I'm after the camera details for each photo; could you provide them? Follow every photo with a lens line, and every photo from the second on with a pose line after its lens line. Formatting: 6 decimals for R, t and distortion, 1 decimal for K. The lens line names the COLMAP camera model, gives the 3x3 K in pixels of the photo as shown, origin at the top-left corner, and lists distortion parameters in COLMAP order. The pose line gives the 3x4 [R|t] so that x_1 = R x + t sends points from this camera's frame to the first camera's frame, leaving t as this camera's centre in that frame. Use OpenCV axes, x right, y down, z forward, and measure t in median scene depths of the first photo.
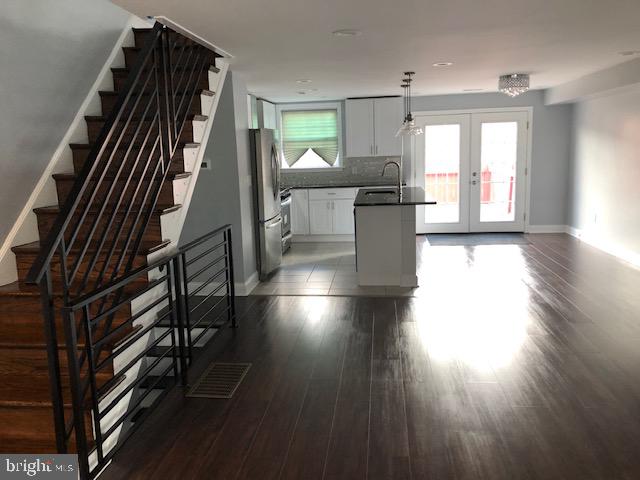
lens RADIAL K [[524.6, 0, 324.1], [0, 524.6, 243.9], [0, 0, 1]] dist [0.017198, -0.003823]
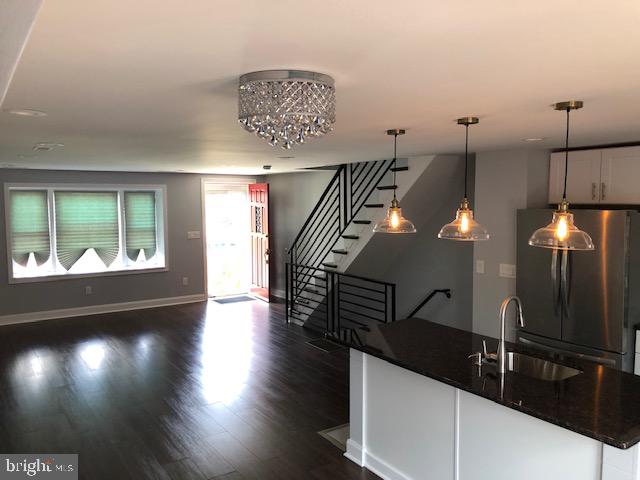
lens RADIAL K [[524.6, 0, 325.3], [0, 524.6, 241.7], [0, 0, 1]] dist [0.017198, -0.003823]
pose [[-0.754693, 0.098594, -0.648627, 0.403476], [-0.084170, 0.965924, 0.244758, -0.227383], [0.650656, 0.239312, -0.720678, 0.923991]]
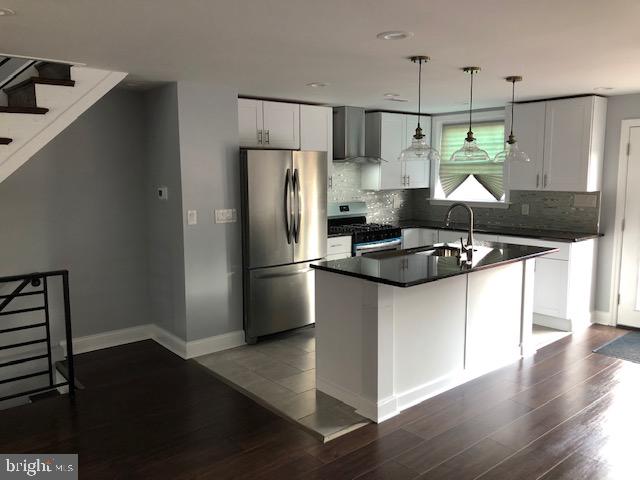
lens RADIAL K [[524.6, 0, 316.2], [0, 524.6, 237.9], [0, 0, 1]] dist [0.017198, -0.003823]
pose [[0.725967, 0.117117, -0.677684, 0.331032], [-0.142350, 0.989643, 0.018537, -0.080050], [0.672837, 0.083011, 0.735119, 0.335994]]
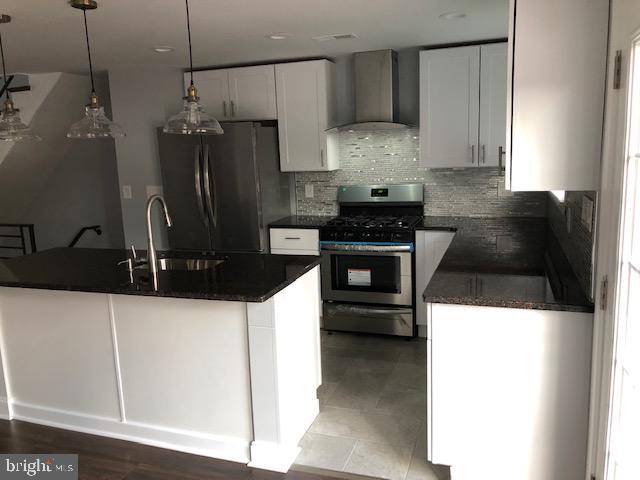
lens RADIAL K [[524.6, 0, 314.5], [0, 524.6, 239.6], [0, 0, 1]] dist [0.017198, -0.003823]
pose [[-0.232617, 0.217442, -0.947950, 0.395502], [-0.129387, 0.959104, 0.251751, -0.191297], [0.963923, 0.181214, -0.194970, 0.933747]]
